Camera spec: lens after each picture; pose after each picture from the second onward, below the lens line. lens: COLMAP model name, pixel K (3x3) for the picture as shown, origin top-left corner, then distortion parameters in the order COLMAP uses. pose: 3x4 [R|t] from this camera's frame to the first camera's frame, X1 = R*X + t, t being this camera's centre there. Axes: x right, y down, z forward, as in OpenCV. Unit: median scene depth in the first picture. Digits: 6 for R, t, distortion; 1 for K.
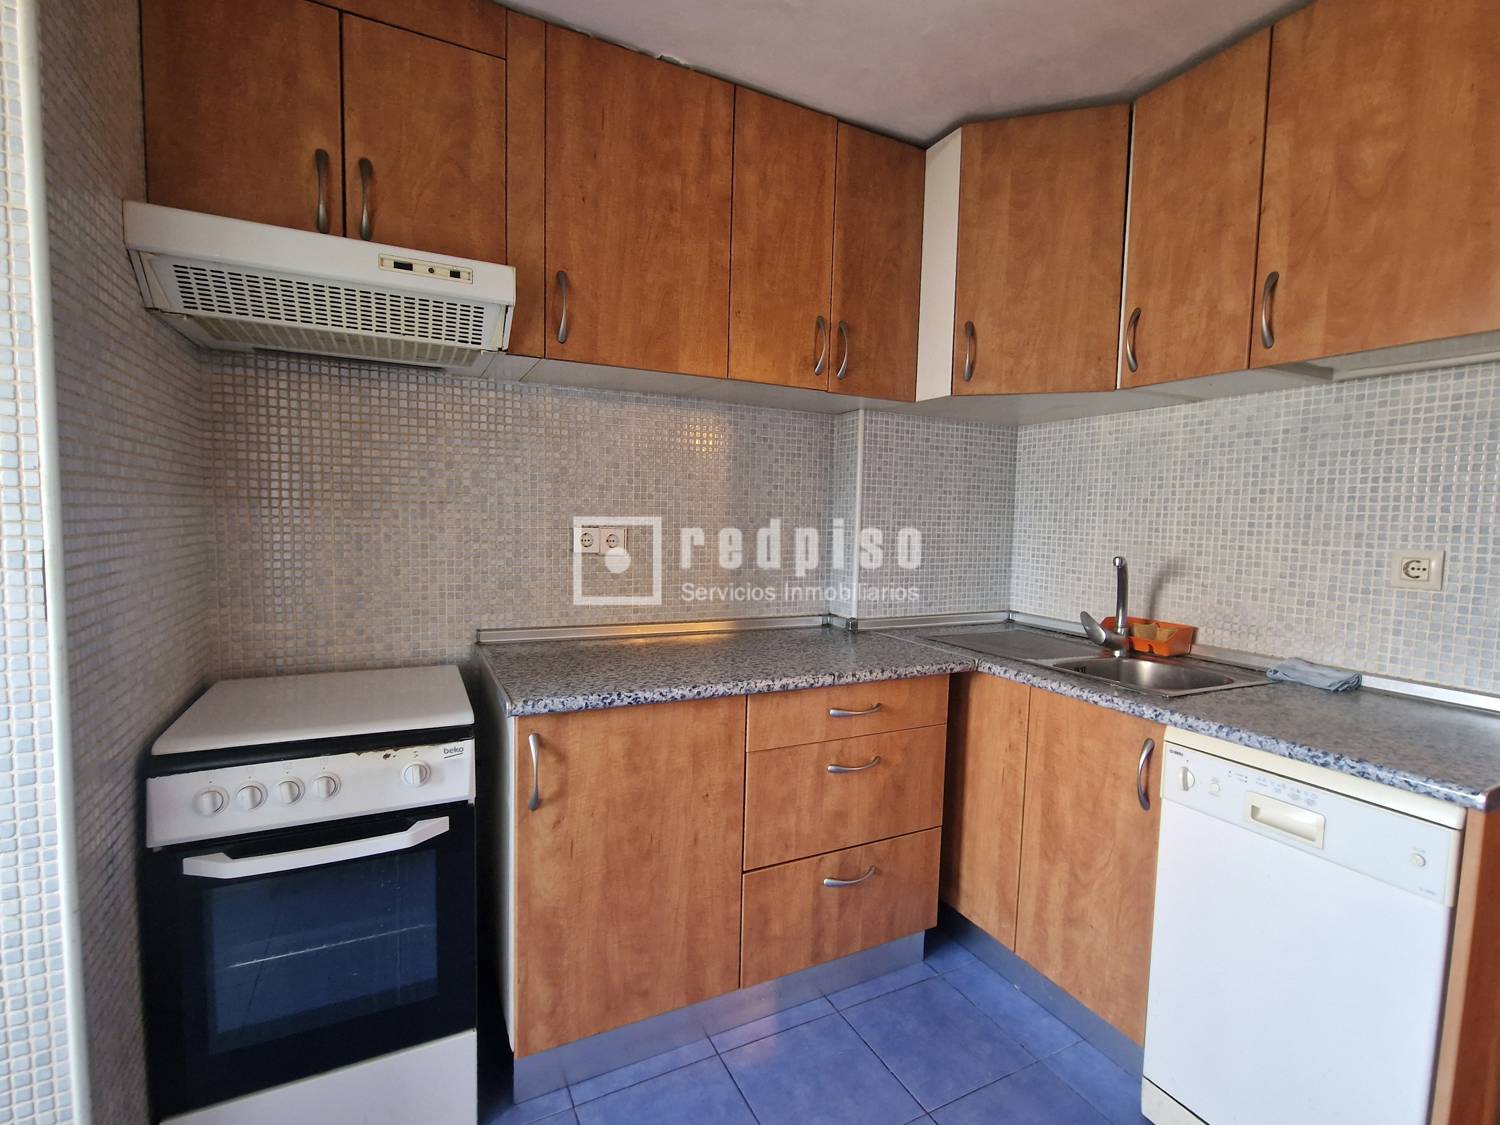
lens RADIAL K [[698.1, 0, 747.1], [0, 698.1, 563.4], [0, 0, 1]] dist [-0.002018, 0.000289]
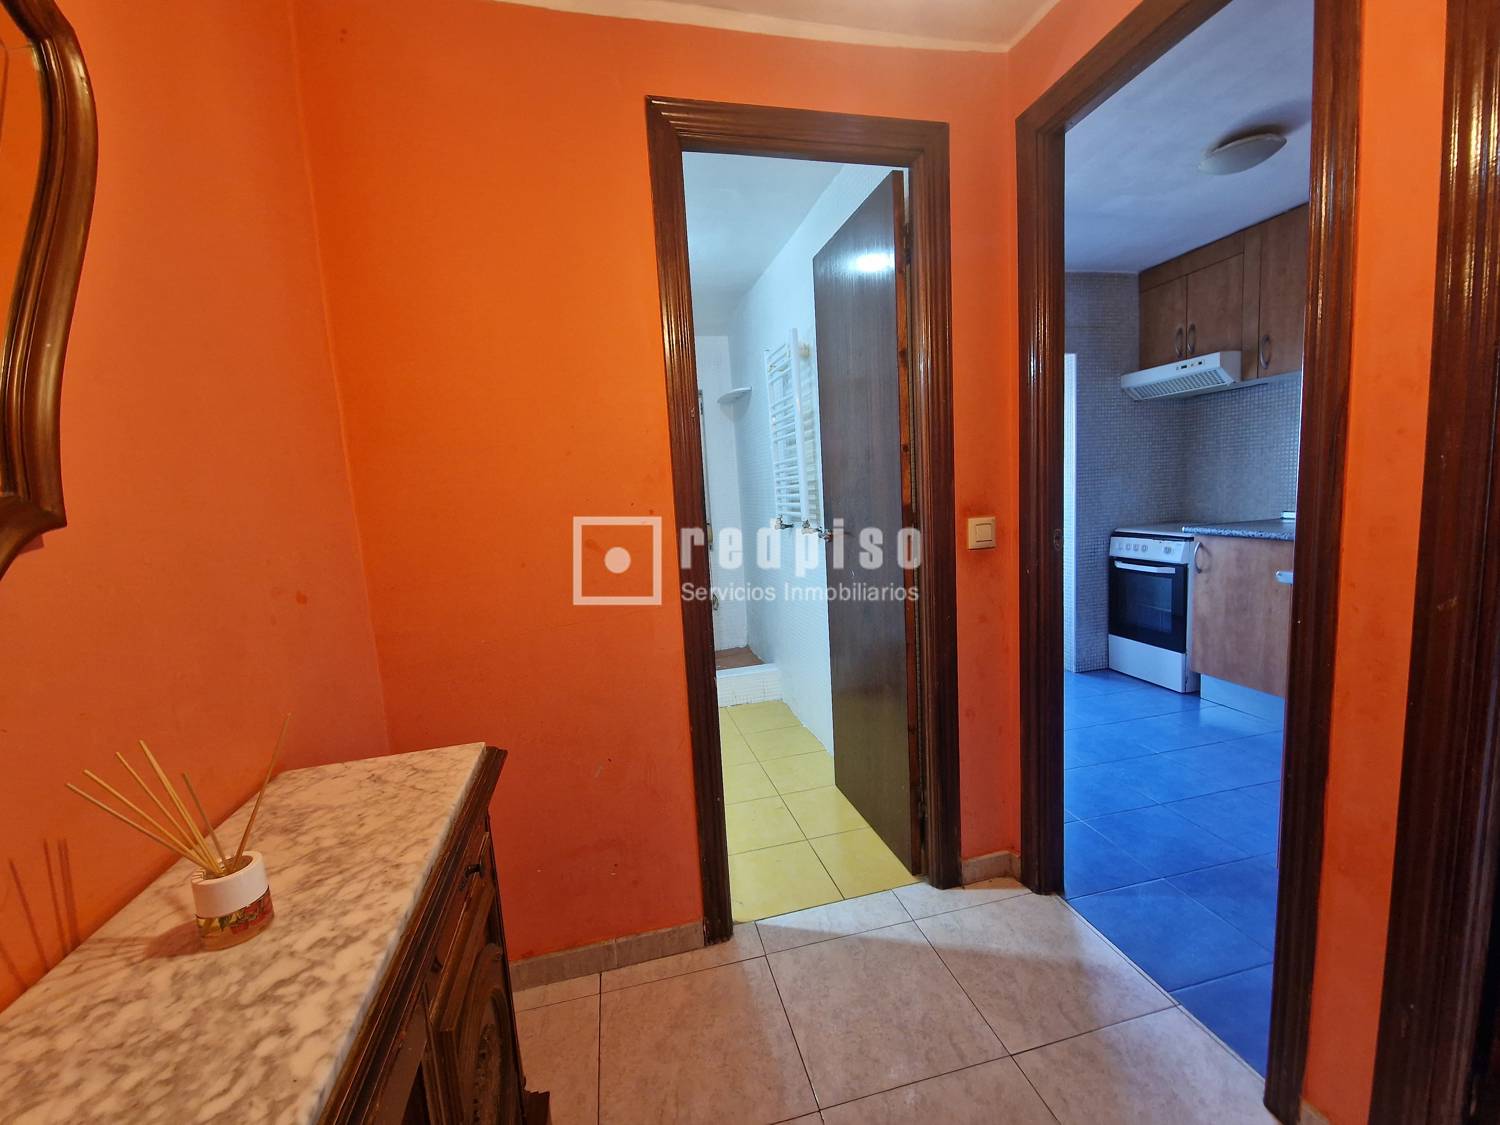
lens RADIAL K [[625.9, 0, 744.6], [0, 625.9, 560.3], [0, 0, 1]] dist [0.000206, -0.002749]
pose [[-0.250547, 0.098407, -0.963090, 1.917356], [-0.018963, 0.994131, 0.106512, 0.082249], [0.967919, 0.044949, -0.247211, -0.027887]]
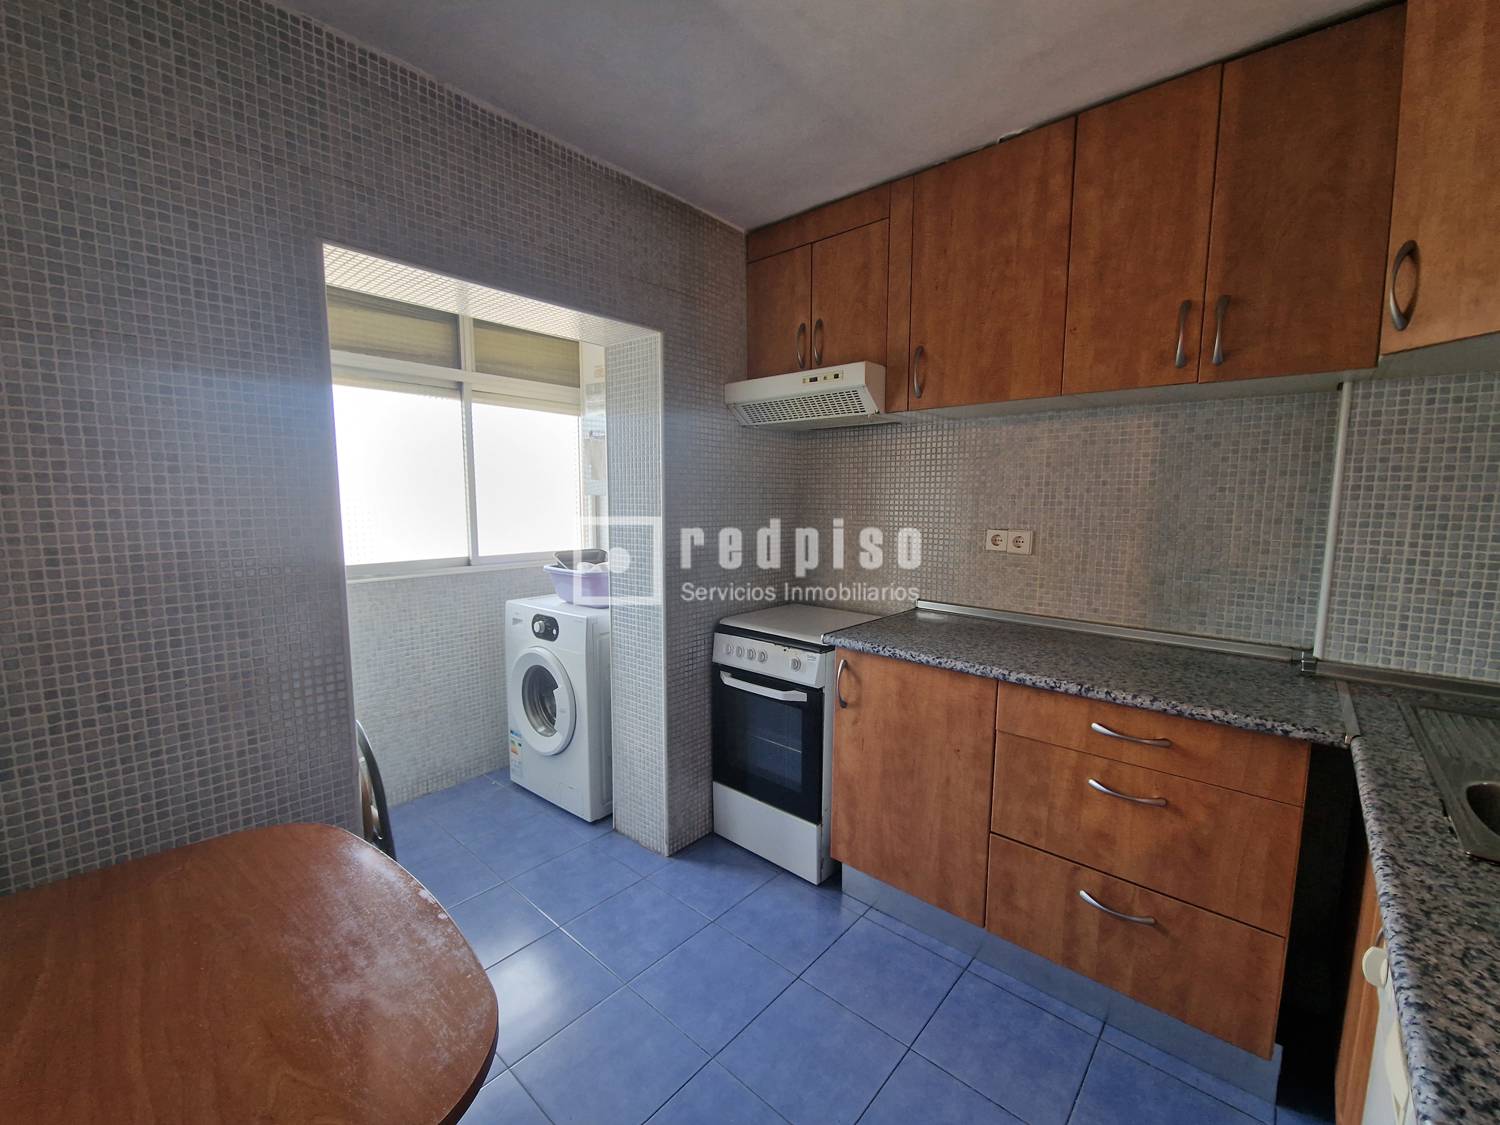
lens RADIAL K [[625.9, 0, 746.3], [0, 625.9, 561.6], [0, 0, 1]] dist [0.000206, -0.002749]
pose [[0.359335, 0.076859, -0.930038, 0.767056], [-0.061163, 0.996400, 0.058711, -0.039708], [0.931202, 0.035787, 0.362742, 0.225638]]
